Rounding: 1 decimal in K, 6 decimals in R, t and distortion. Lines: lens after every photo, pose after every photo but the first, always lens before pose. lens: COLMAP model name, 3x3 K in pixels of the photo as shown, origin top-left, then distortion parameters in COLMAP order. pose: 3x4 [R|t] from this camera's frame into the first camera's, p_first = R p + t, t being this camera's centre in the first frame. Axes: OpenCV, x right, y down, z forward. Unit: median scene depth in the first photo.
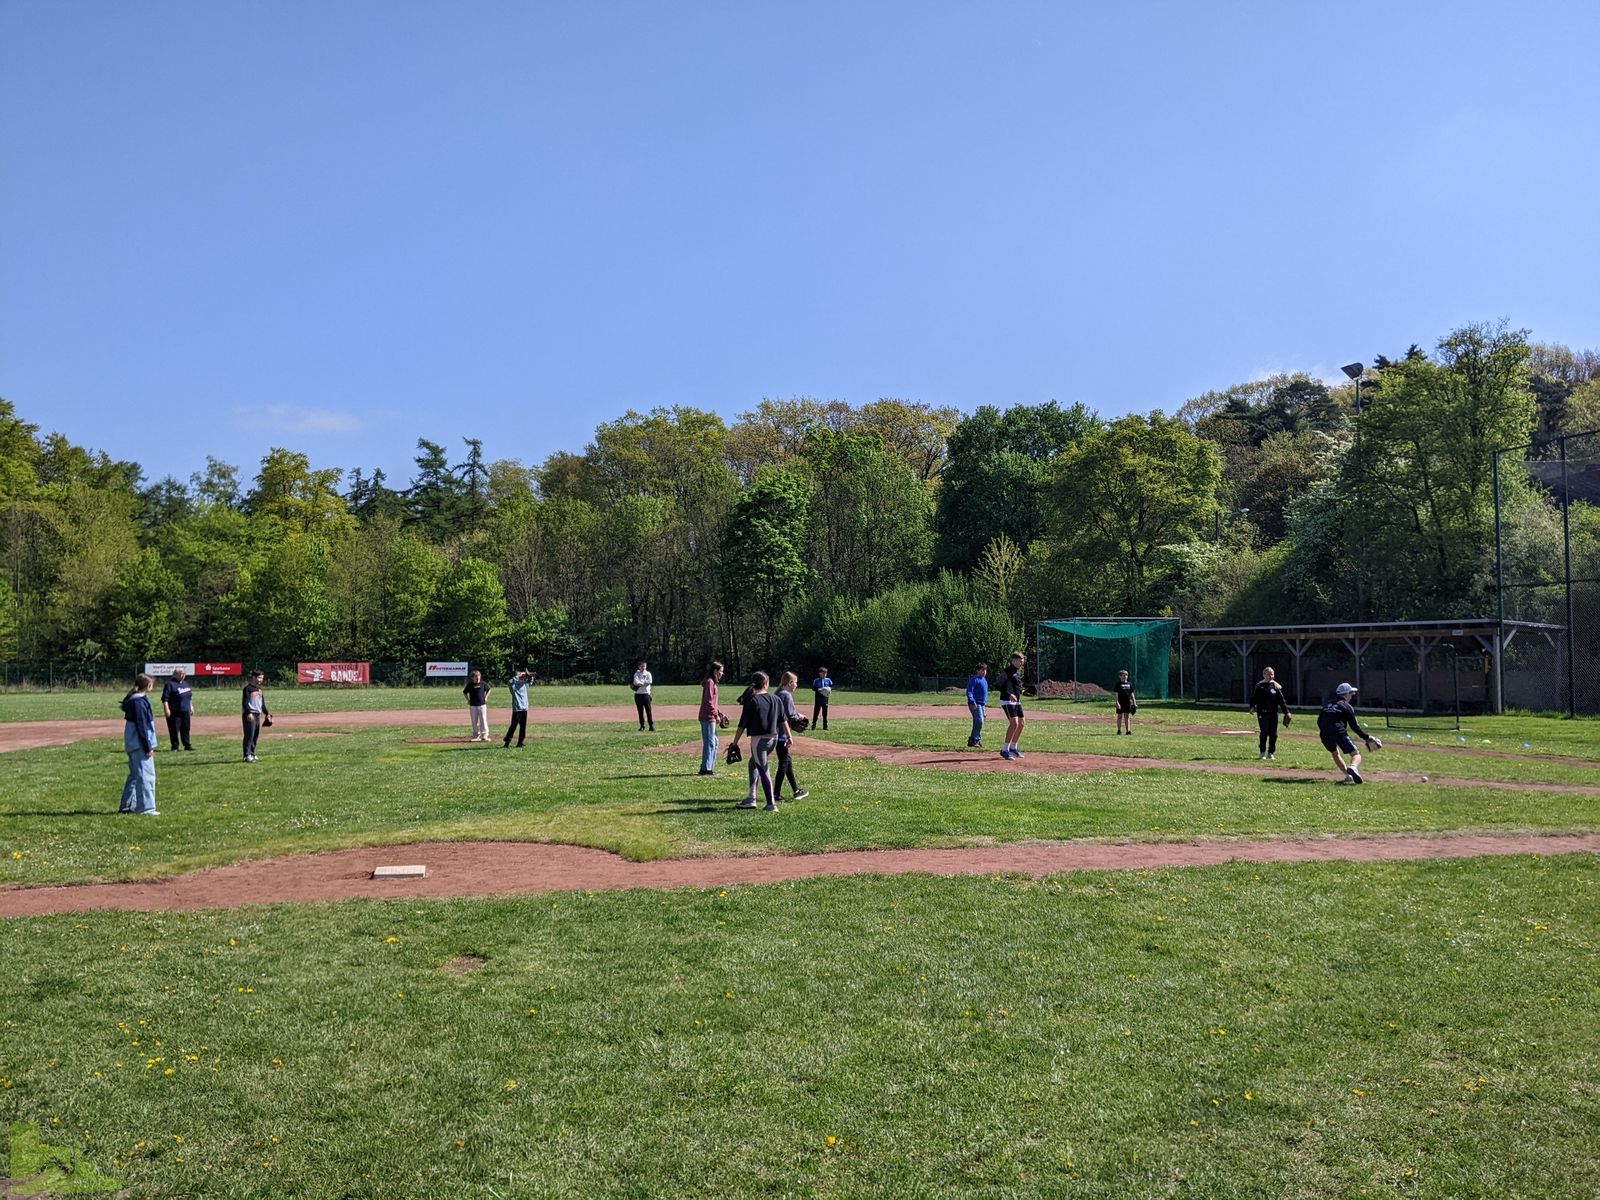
lens RADIAL K [[1260.7, 0, 815.5], [0, 1260.7, 618.3], [0, 0, 1]] dist [0.107966, -0.196861]
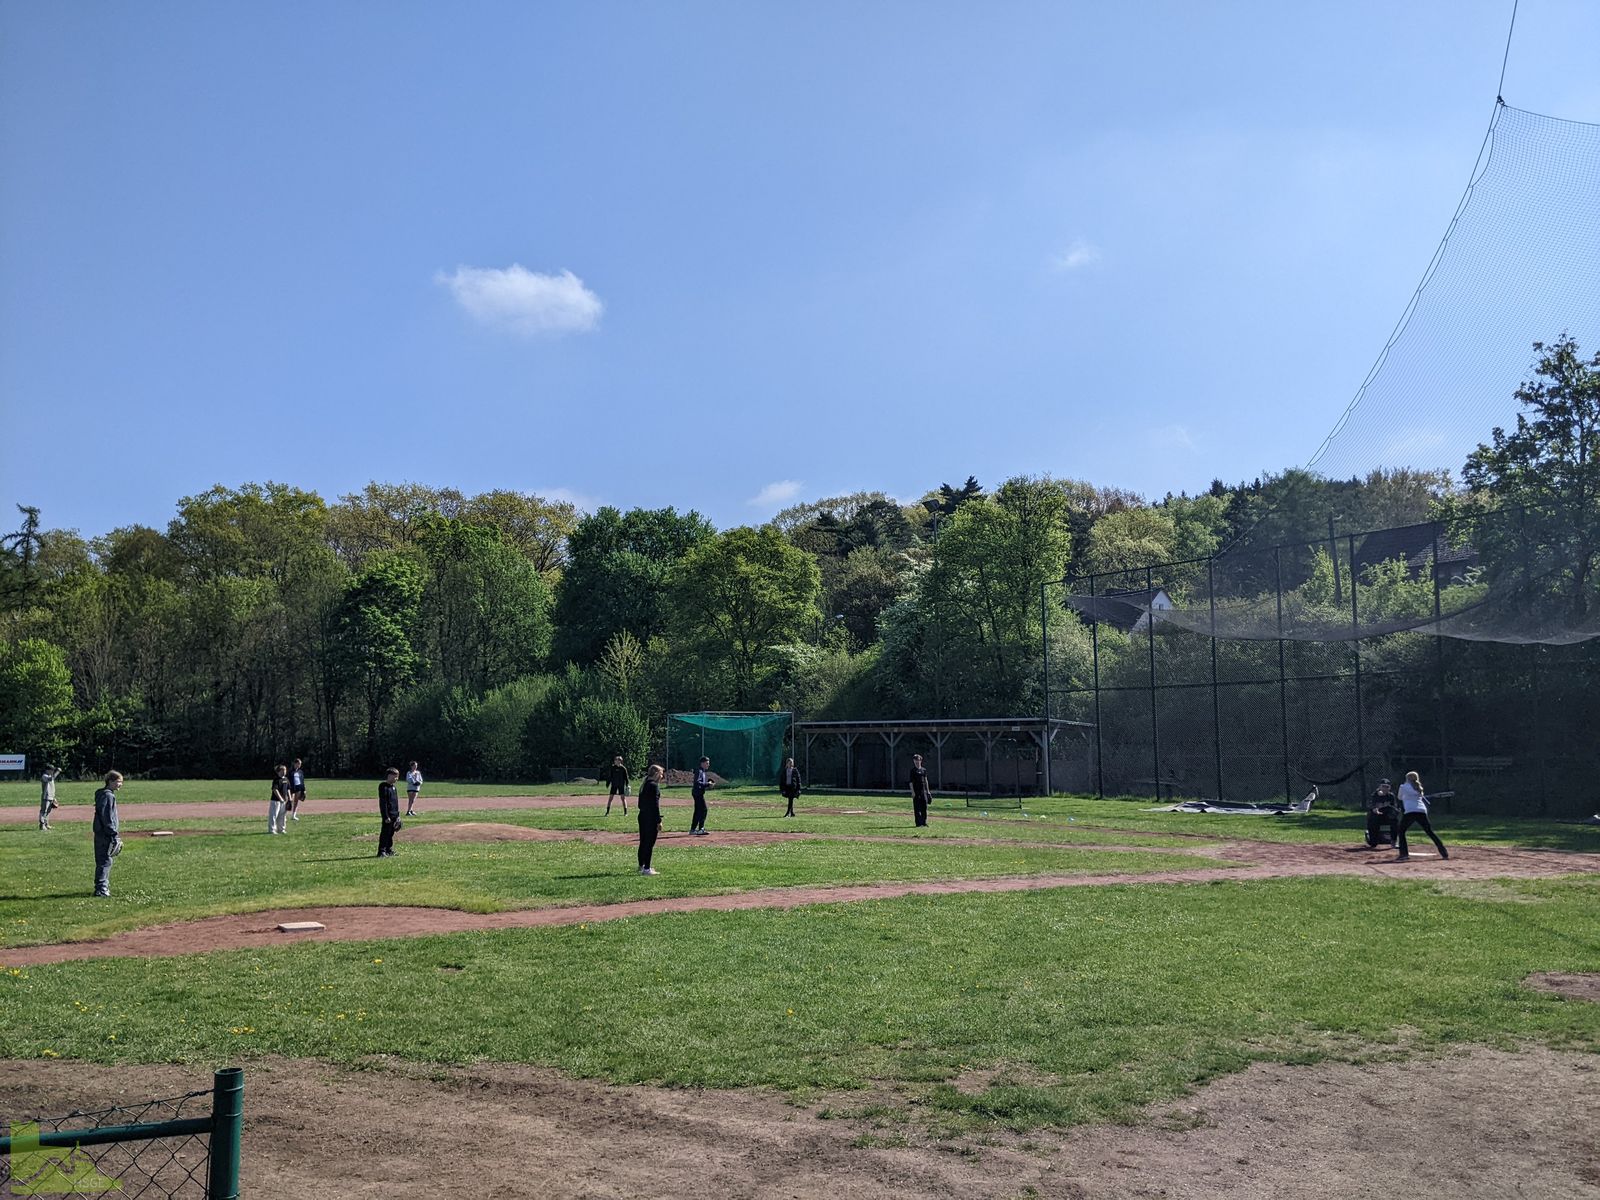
lens RADIAL K [[1267.7, 0, 796.5], [0, 1267.7, 589.9], [0, 0, 1]] dist [0.108356, -0.167288]
pose [[0.953234, 0.038472, 0.299774, -0.030473], [-0.010674, 0.995532, -0.093822, -0.001955], [-0.302044, 0.086234, 0.949386, -0.046430]]
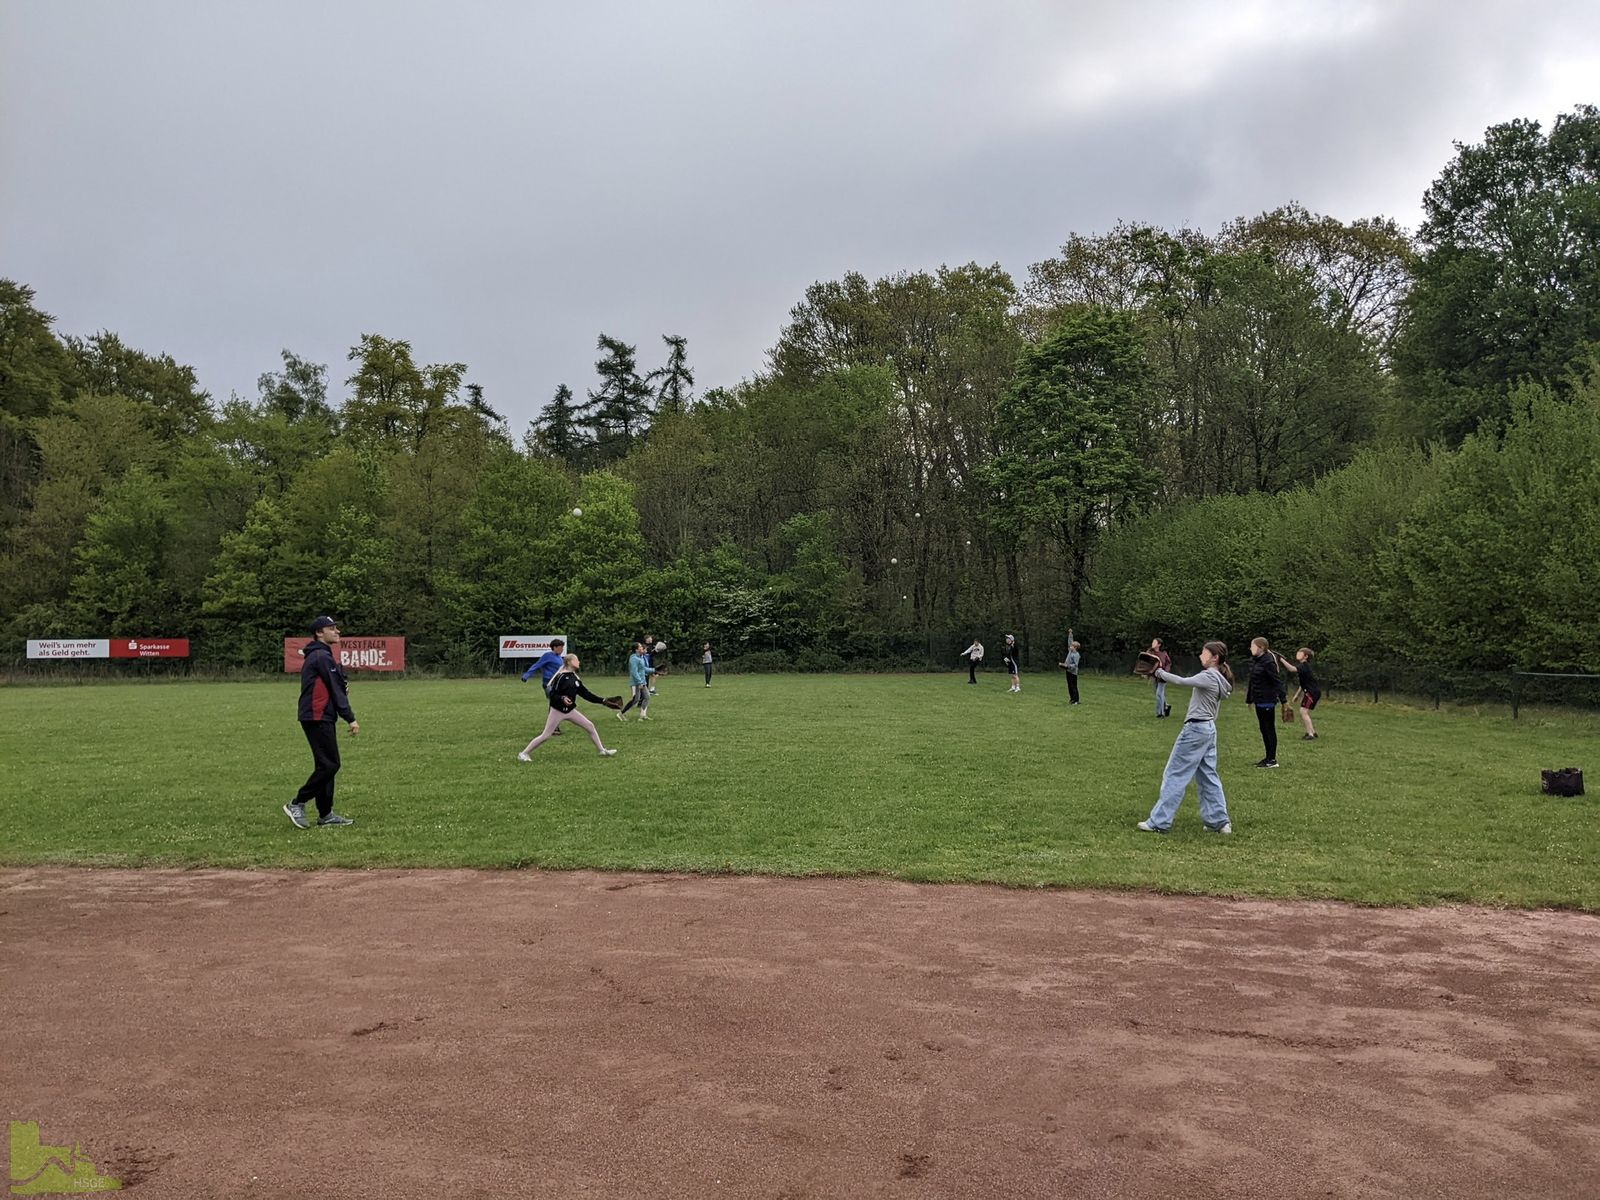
lens RADIAL K [[1192.0, 0, 853.8], [0, 1192.0, 603.2], [0, 0, 1]] dist [-0.001078, -0.000888]
pose [[0.972326, -0.011647, -0.233336, -0.007268], [0.013967, 0.999868, 0.008291, 0.016399], [0.233209, -0.011320, 0.972361, 0.477731]]
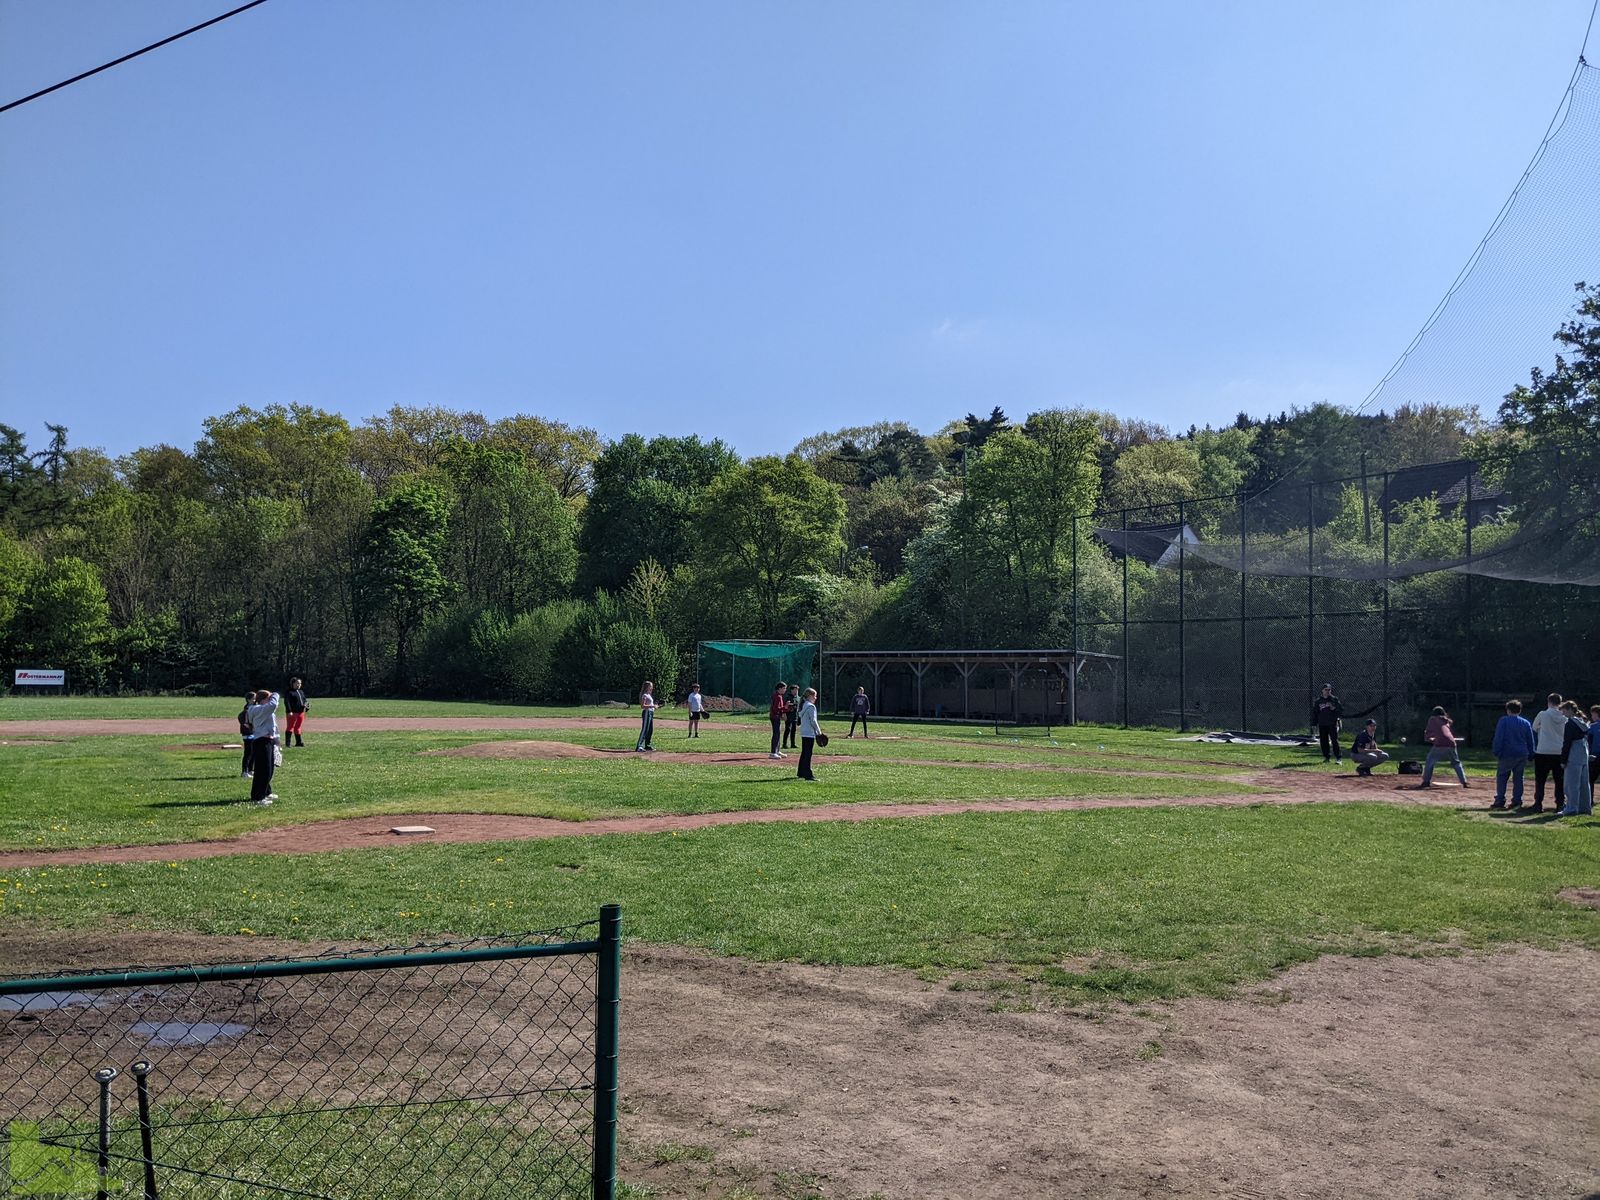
lens RADIAL K [[1268.6, 0, 799.3], [0, 1268.6, 607.4], [0, 0, 1]] dist [0.104130, -0.157099]
pose [[0.955416, 0.030936, 0.293637, -0.040775], [-0.024941, 0.999397, -0.024139, -0.001734], [-0.294207, 0.015740, 0.955612, -0.052384]]
